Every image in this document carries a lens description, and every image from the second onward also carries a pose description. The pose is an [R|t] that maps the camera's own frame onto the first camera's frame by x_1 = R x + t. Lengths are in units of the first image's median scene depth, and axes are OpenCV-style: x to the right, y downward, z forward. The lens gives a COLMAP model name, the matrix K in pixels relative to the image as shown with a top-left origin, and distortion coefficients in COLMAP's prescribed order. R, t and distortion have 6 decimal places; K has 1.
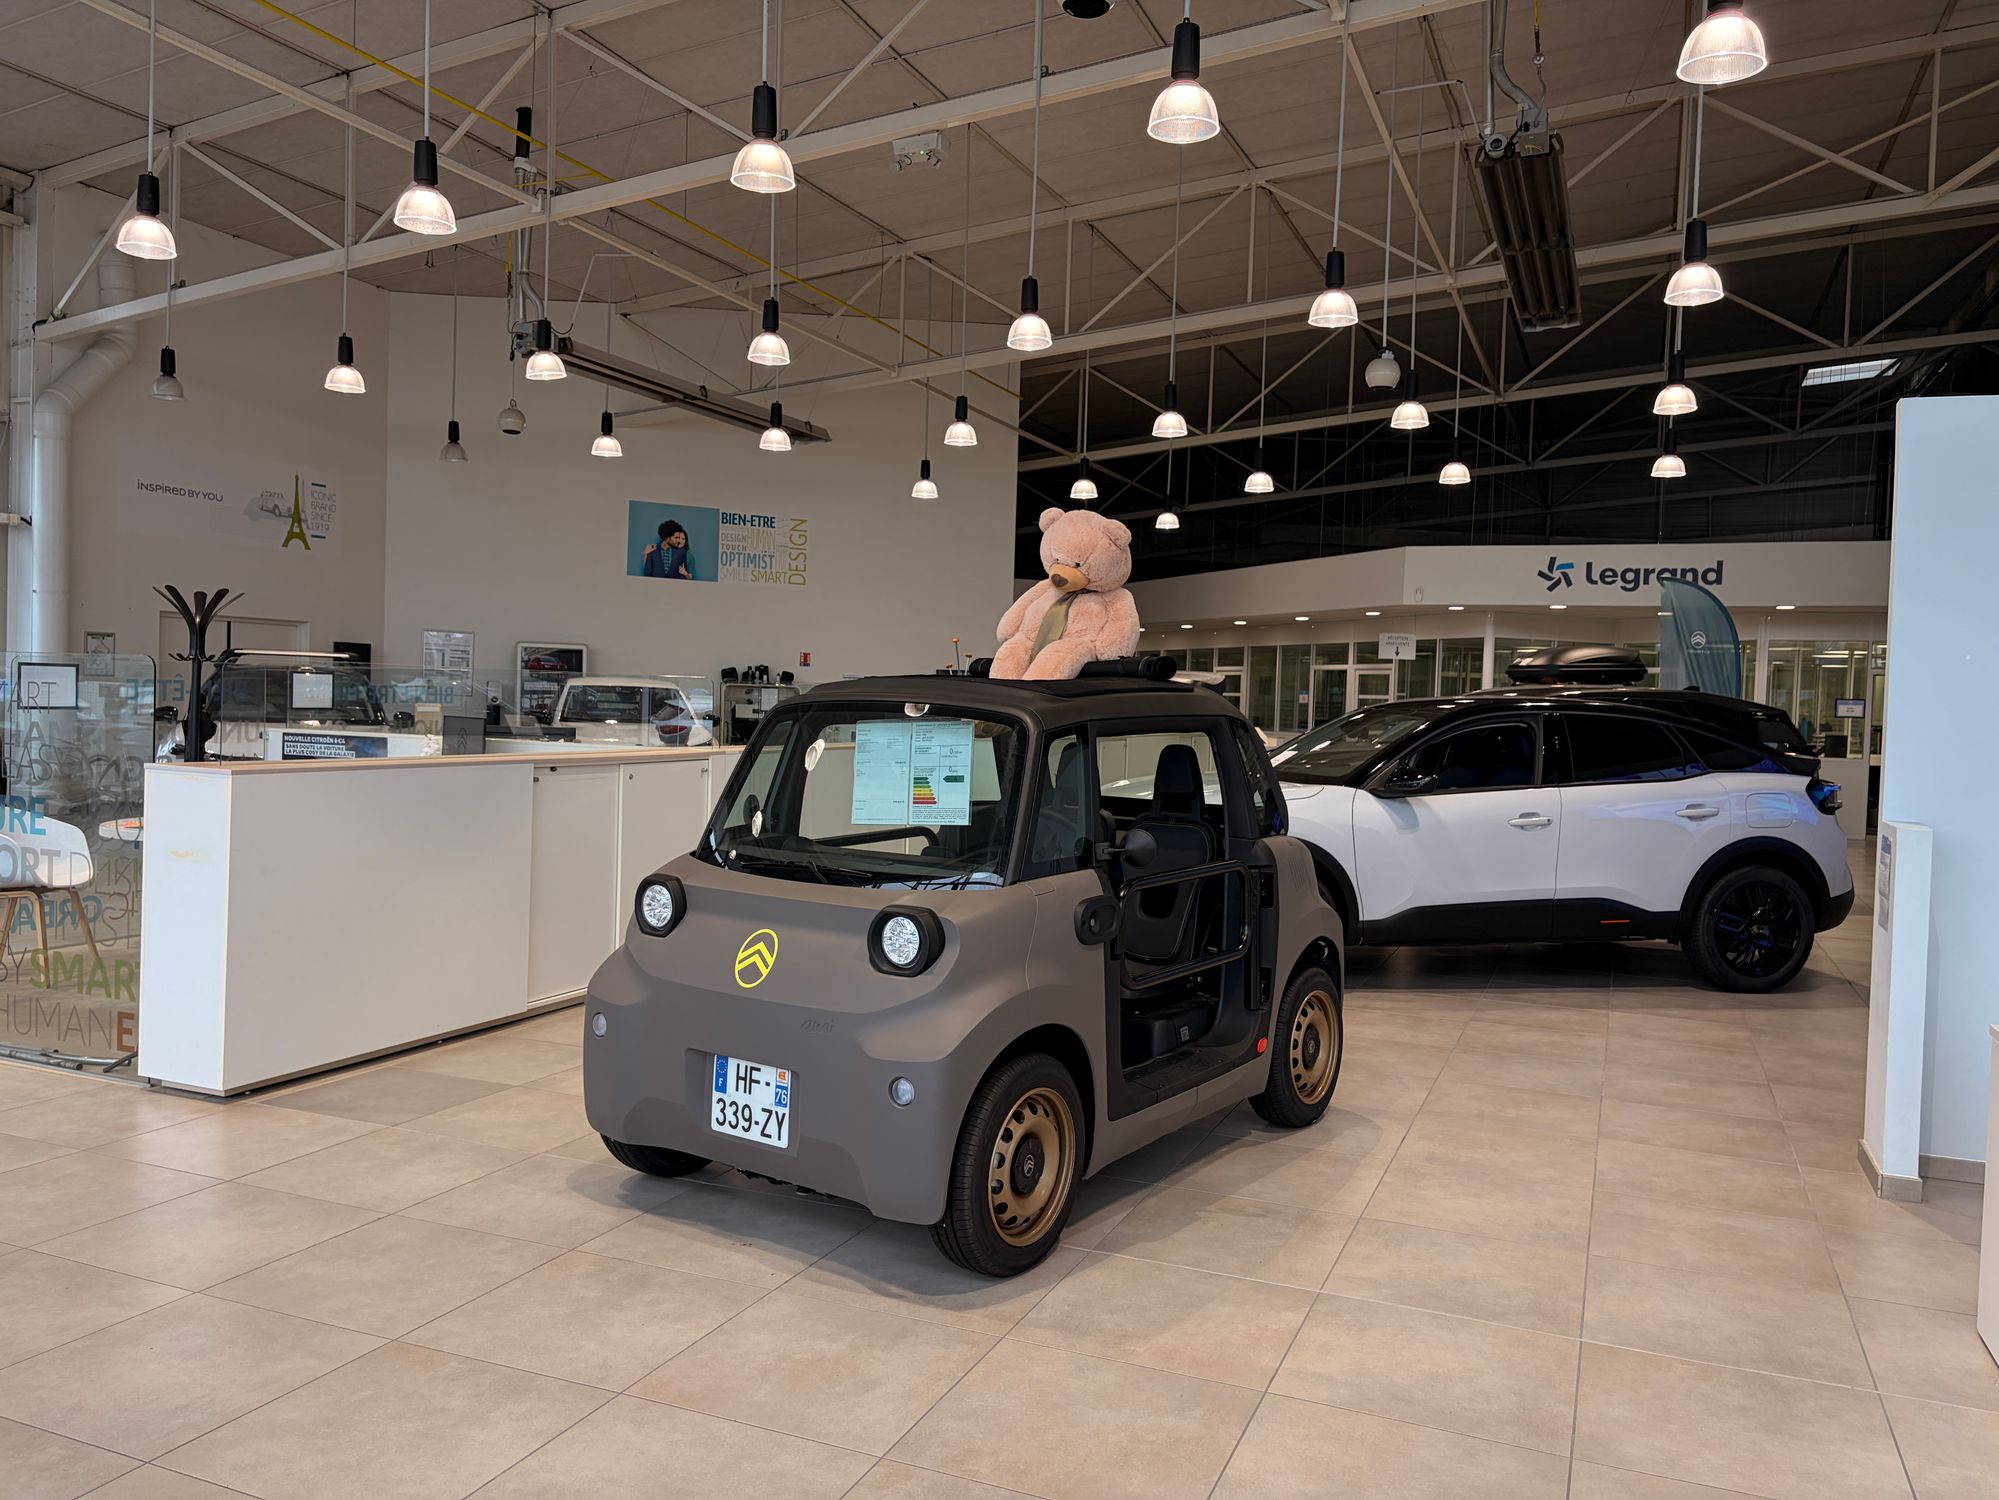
lens RADIAL K [[1502.3, 0, 1004.9], [0, 1502.3, 741.5], [0, 0, 1]] dist [0.068775, -0.073855]
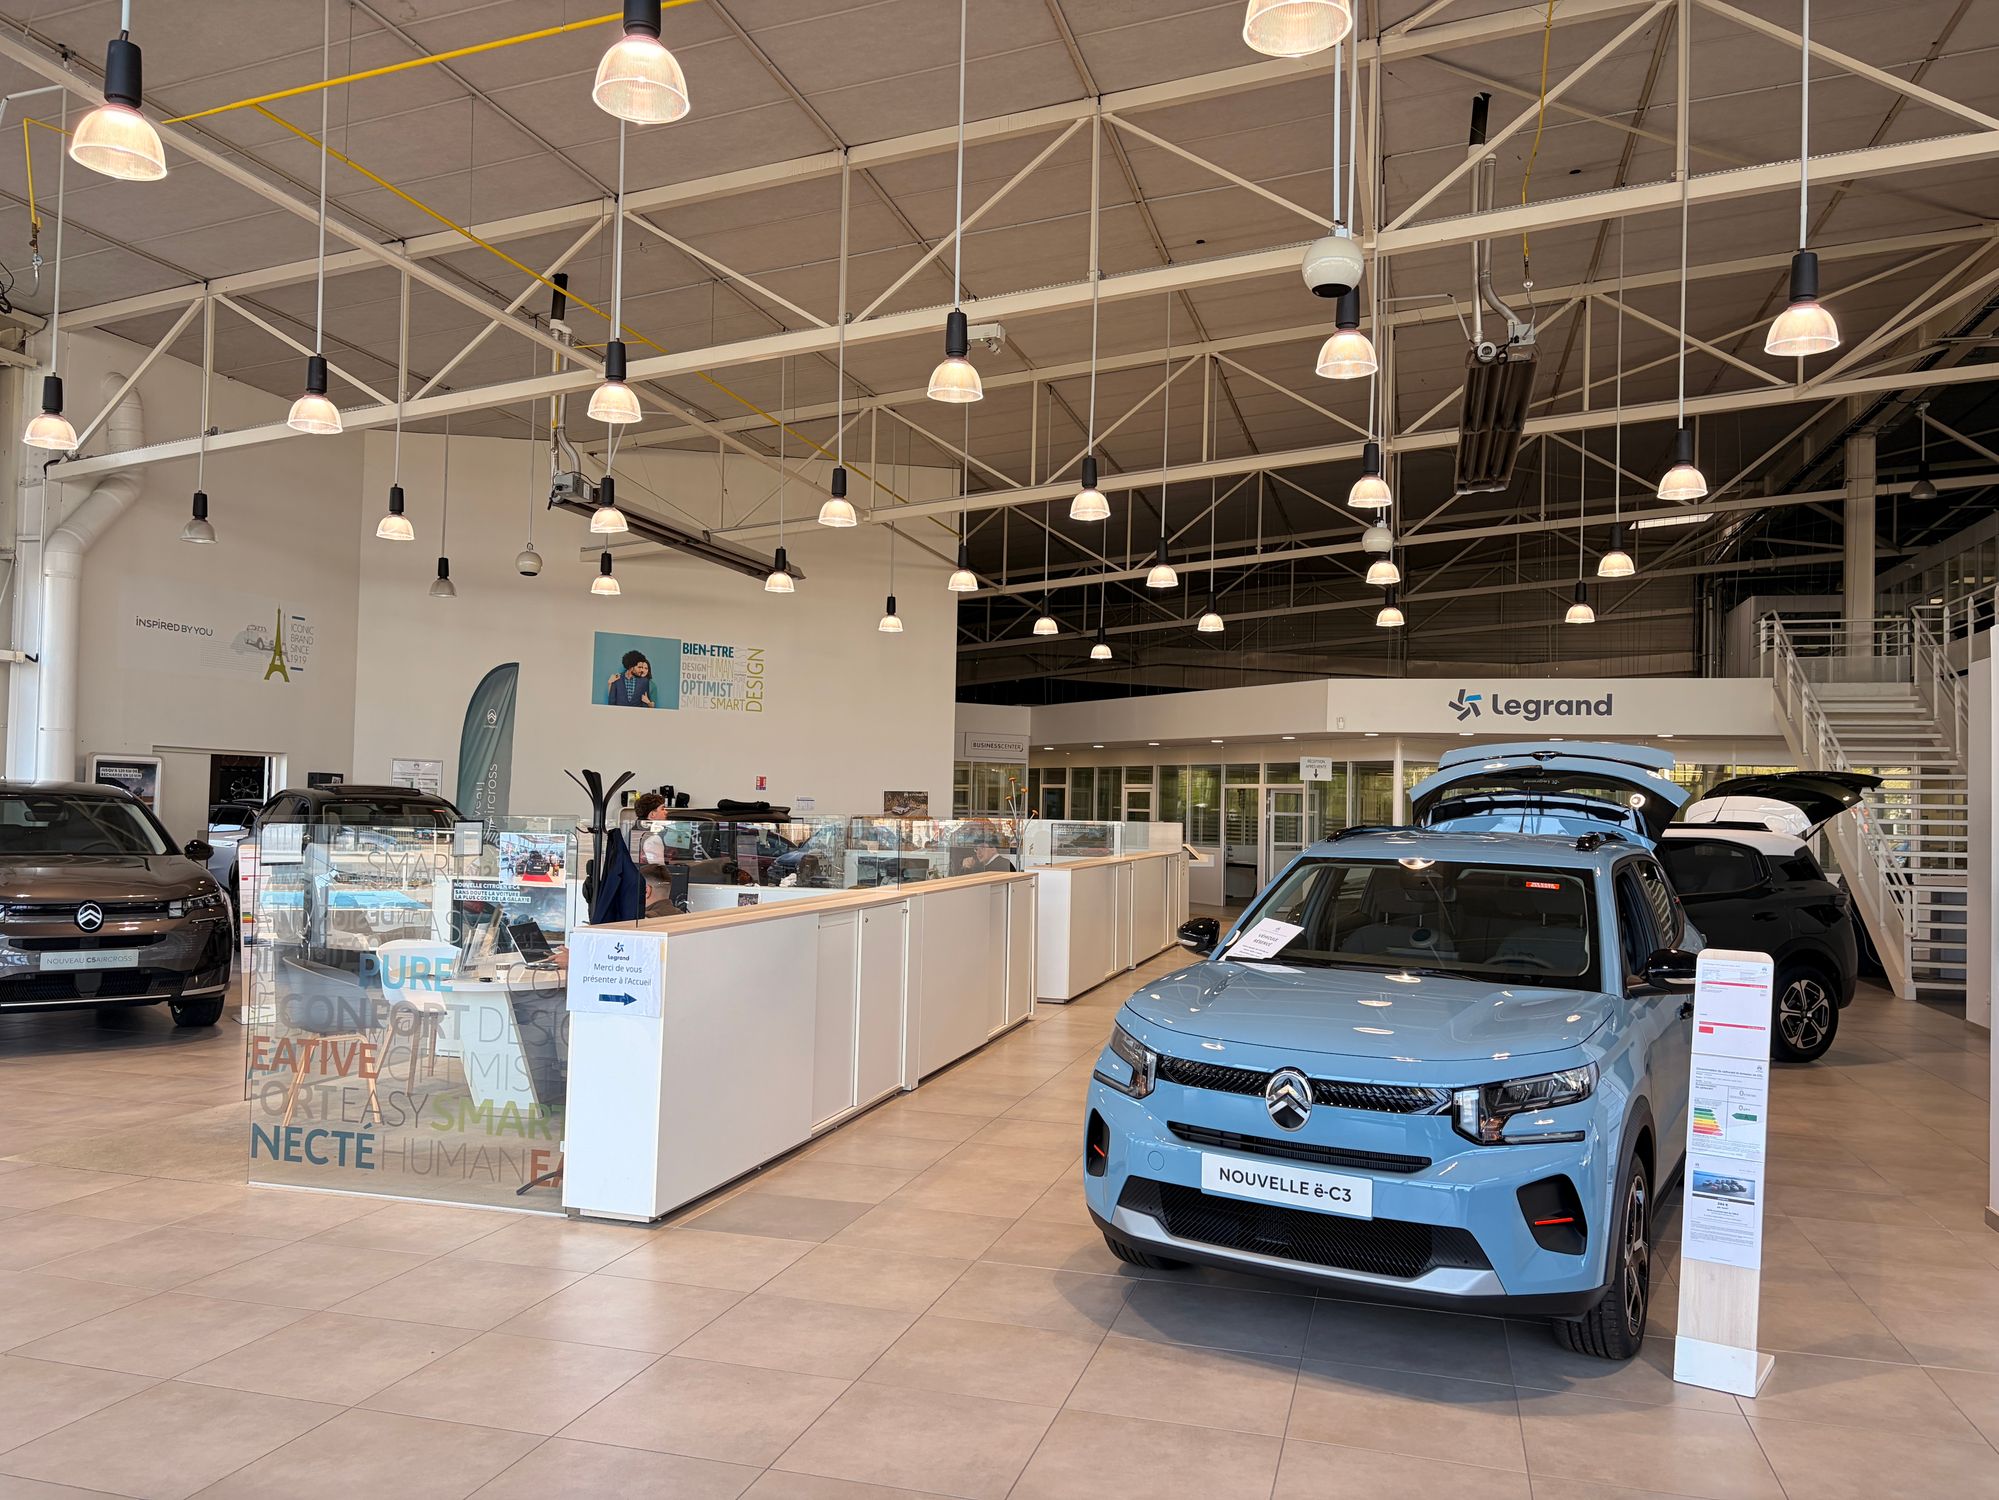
lens RADIAL K [[1492.8, 0, 996.0], [0, 1492.8, 762.6], [0, 0, 1]] dist [0.095420, -0.118462]
pose [[0.993037, -0.004380, 0.117724, -0.112911], [0.010899, 0.998438, -0.054793, -0.012997], [-0.117301, 0.055695, 0.991533, -0.047683]]
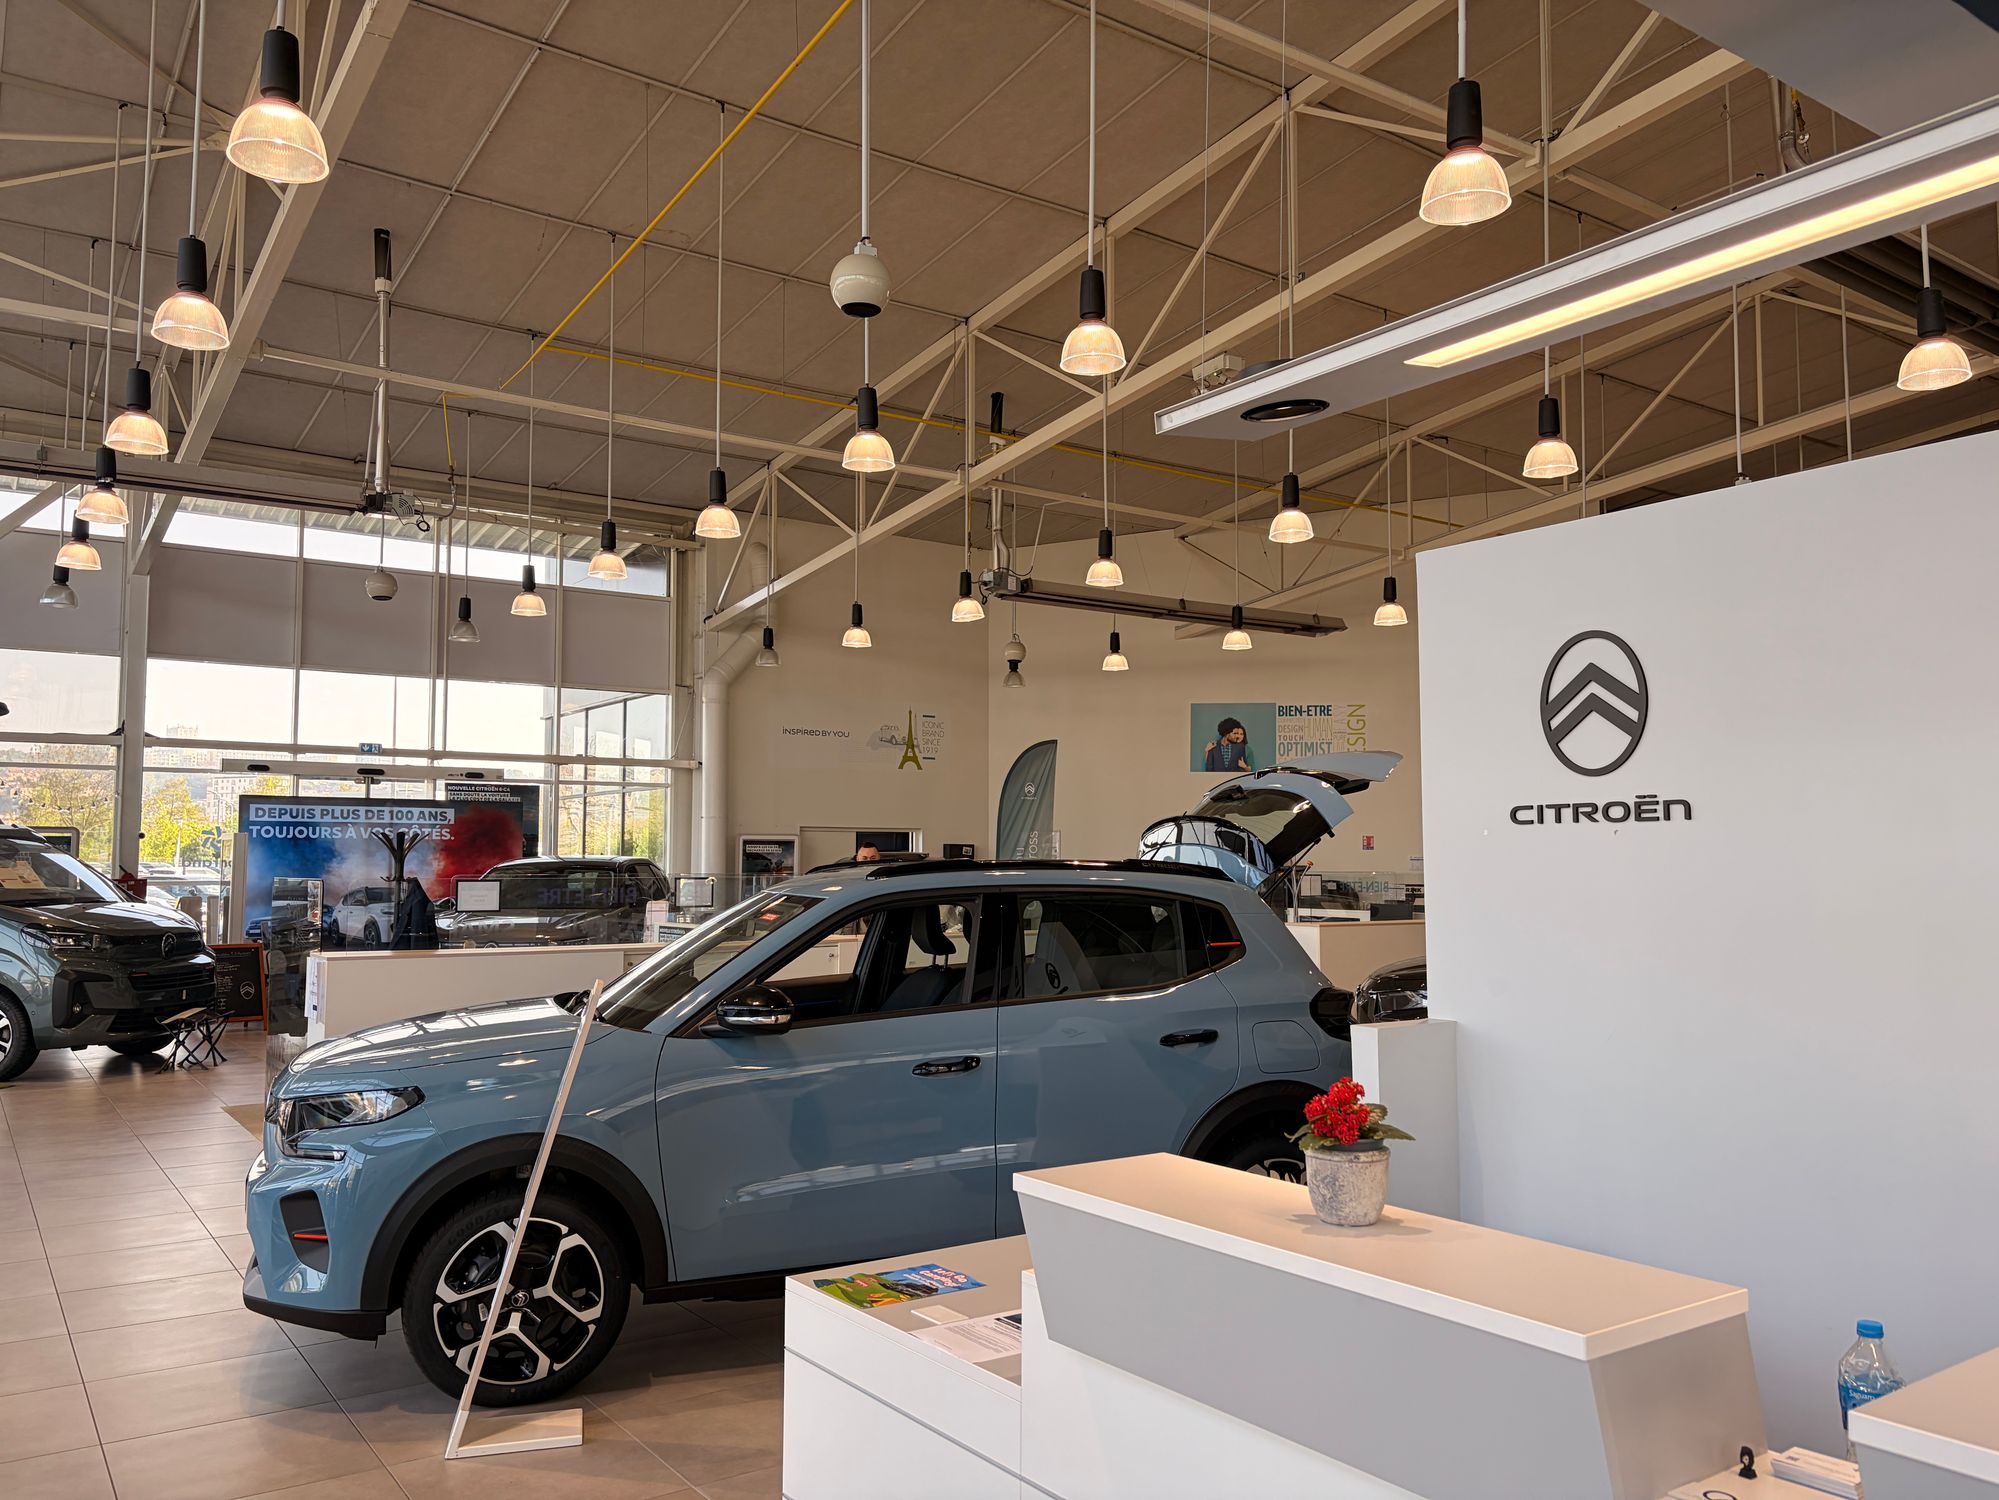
lens RADIAL K [[1492.8, 0, 996.0], [0, 1492.8, 762.6], [0, 0, 1]] dist [0.095420, -0.118462]
pose [[0.843816, -0.065619, -0.532605, 0.233298], [0.008592, 0.994021, -0.108854, -0.001327], [0.536564, 0.087277, 0.839334, 0.030149]]
